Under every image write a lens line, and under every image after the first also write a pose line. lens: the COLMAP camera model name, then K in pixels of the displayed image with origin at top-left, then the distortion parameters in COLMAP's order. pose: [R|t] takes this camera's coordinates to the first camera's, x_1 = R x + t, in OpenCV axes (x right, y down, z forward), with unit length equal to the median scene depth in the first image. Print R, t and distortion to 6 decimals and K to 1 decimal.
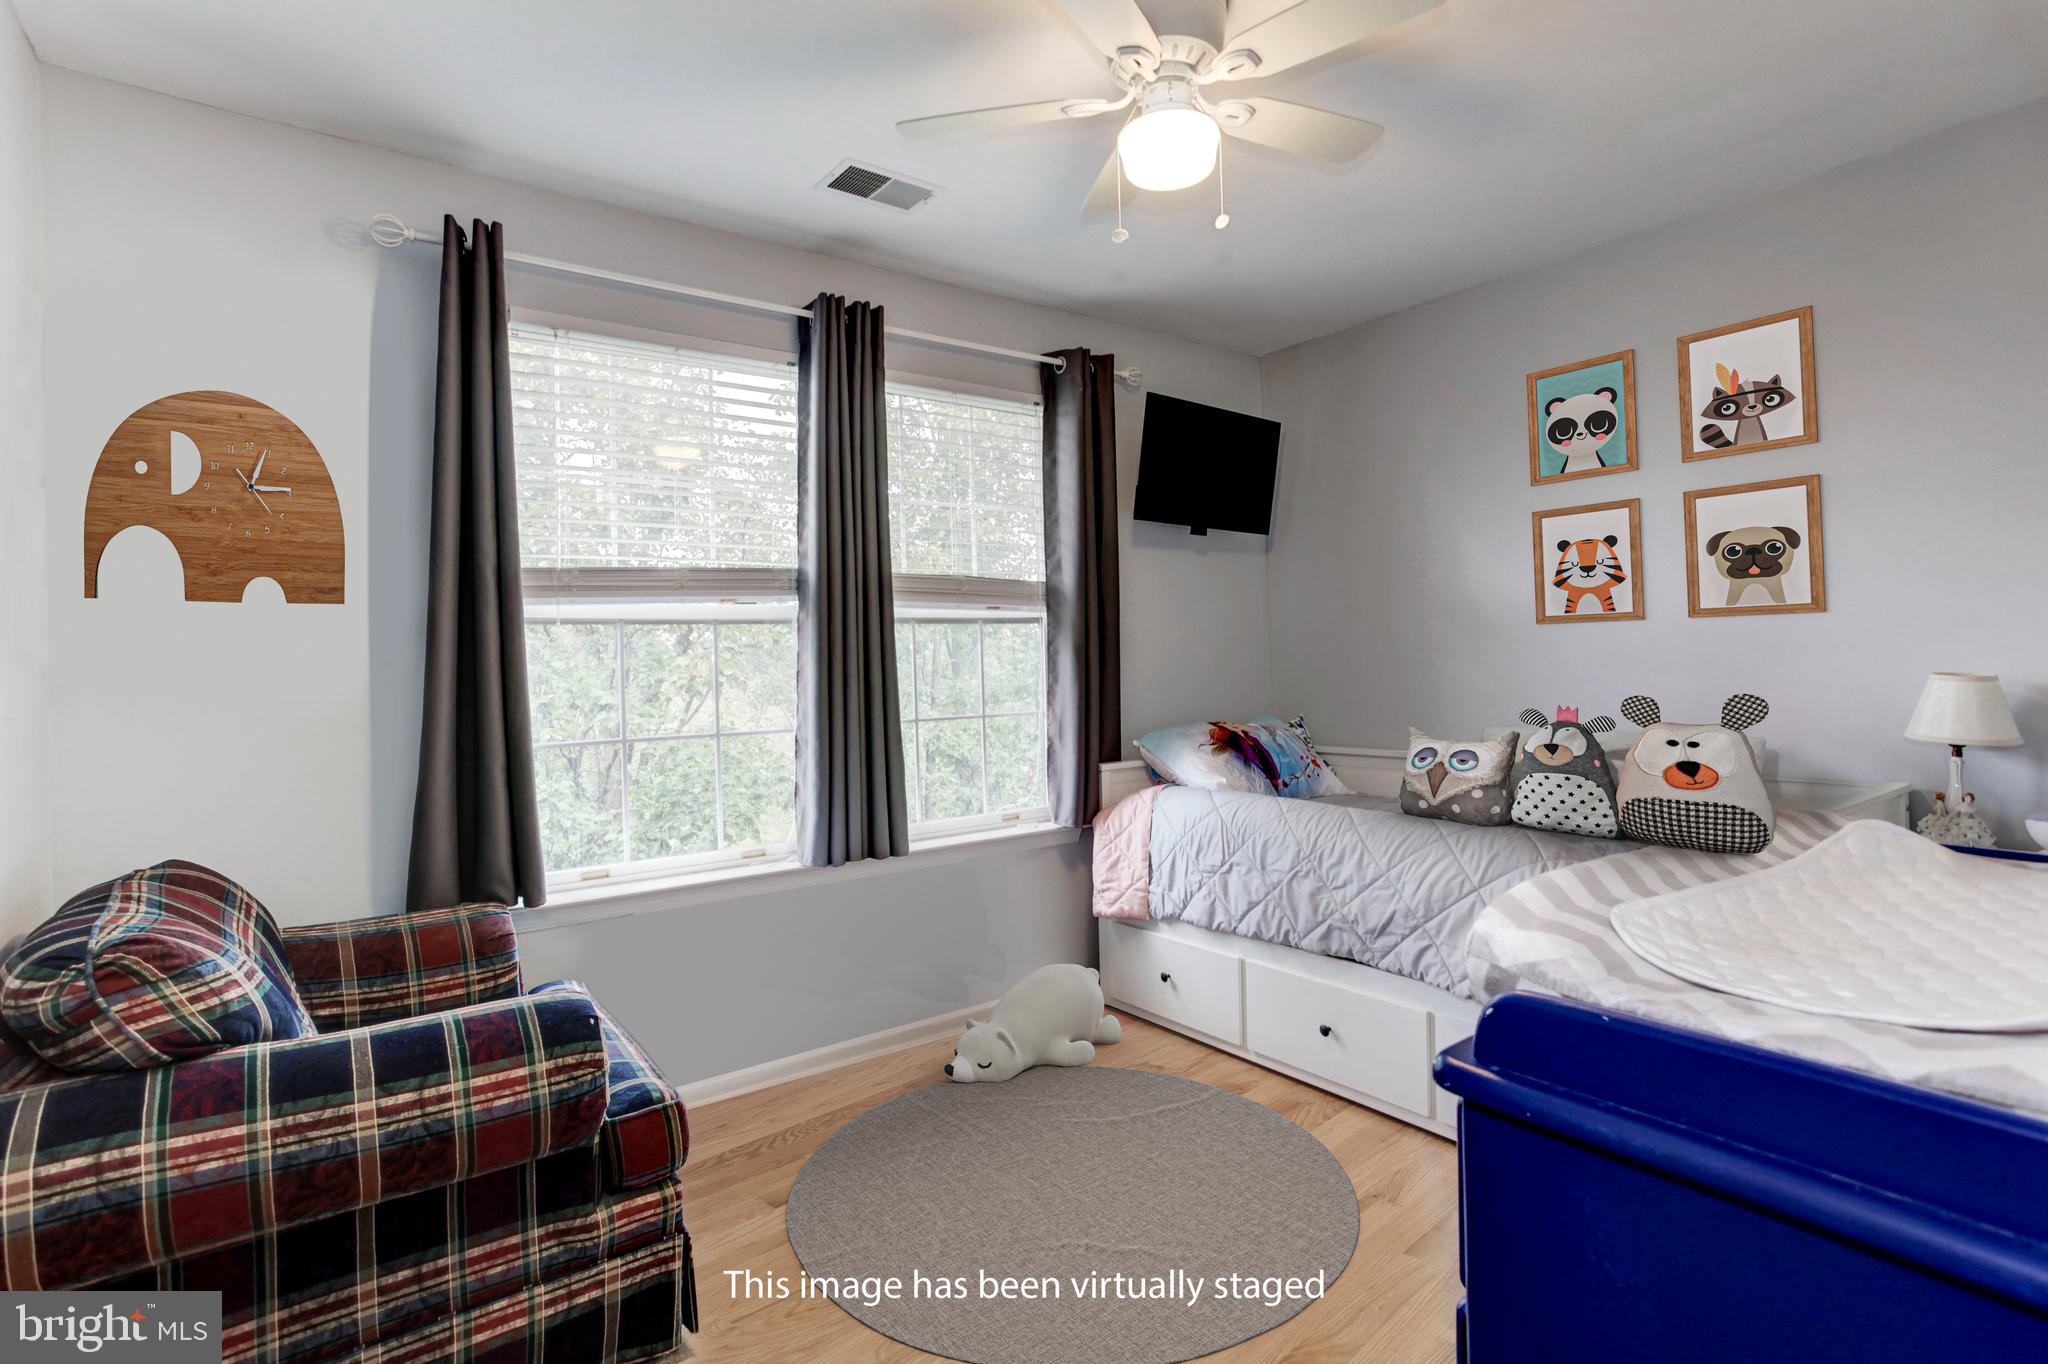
lens RADIAL K [[996.6, 0, 1024.0], [0, 996.6, 682.0], [0, 0, 1]] dist [0.016020, 0.000478]
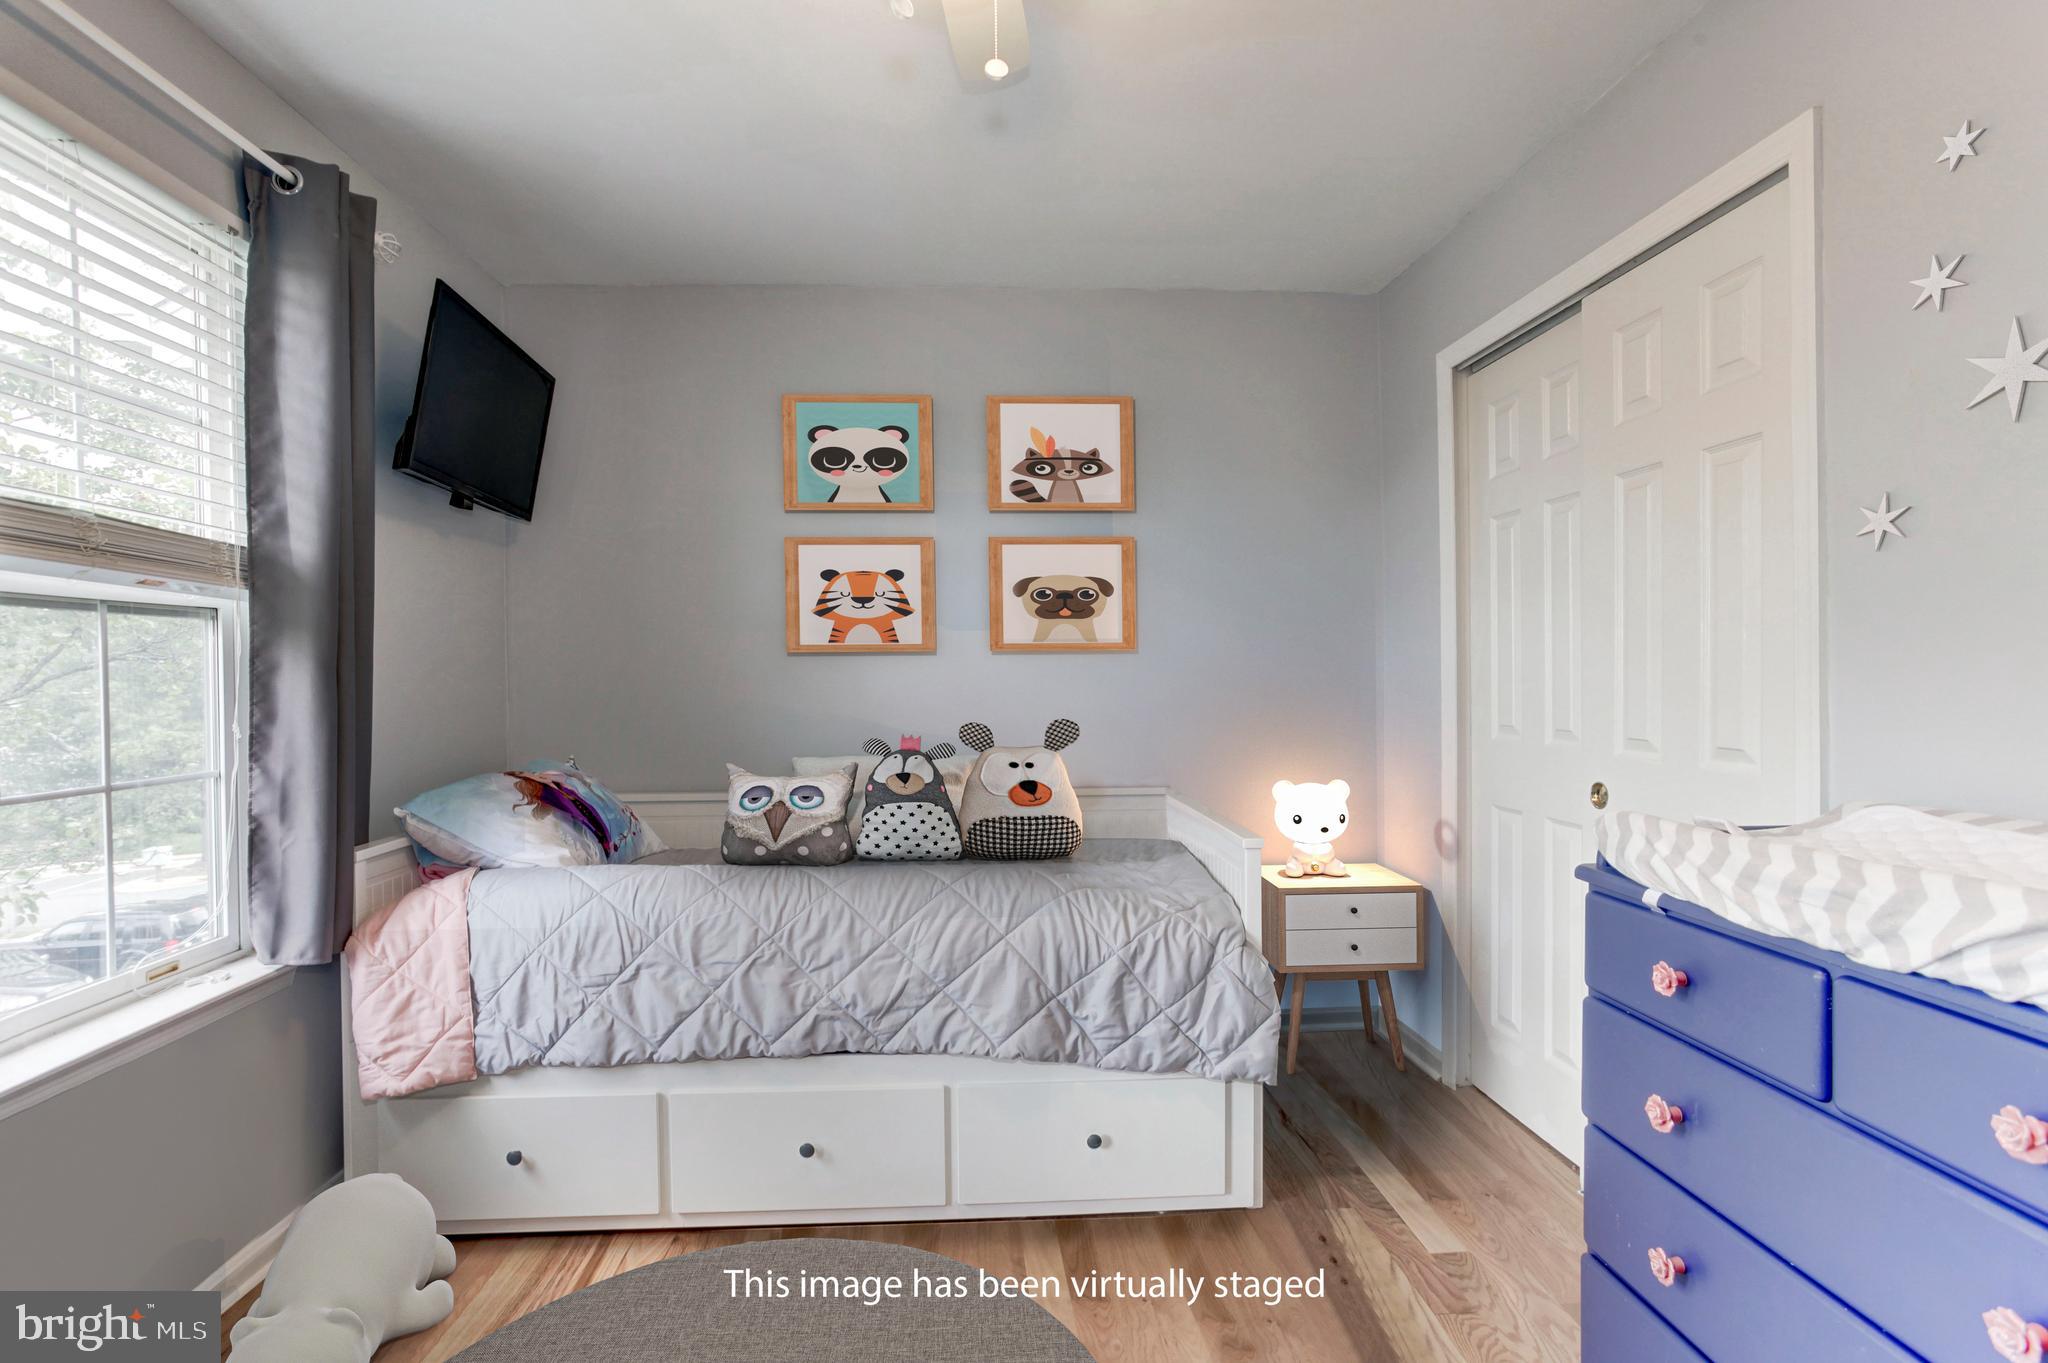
lens RADIAL K [[994.3, 0, 1019.8], [0, 994.3, 698.8], [0, 0, 1]] dist [-0.001402, 0.000134]
pose [[0.572599, -0.001744, 0.819834, -0.204700], [0.011077, 0.999923, -0.005609, -0.004722], [-0.819761, 0.012293, 0.572574, 0.325171]]
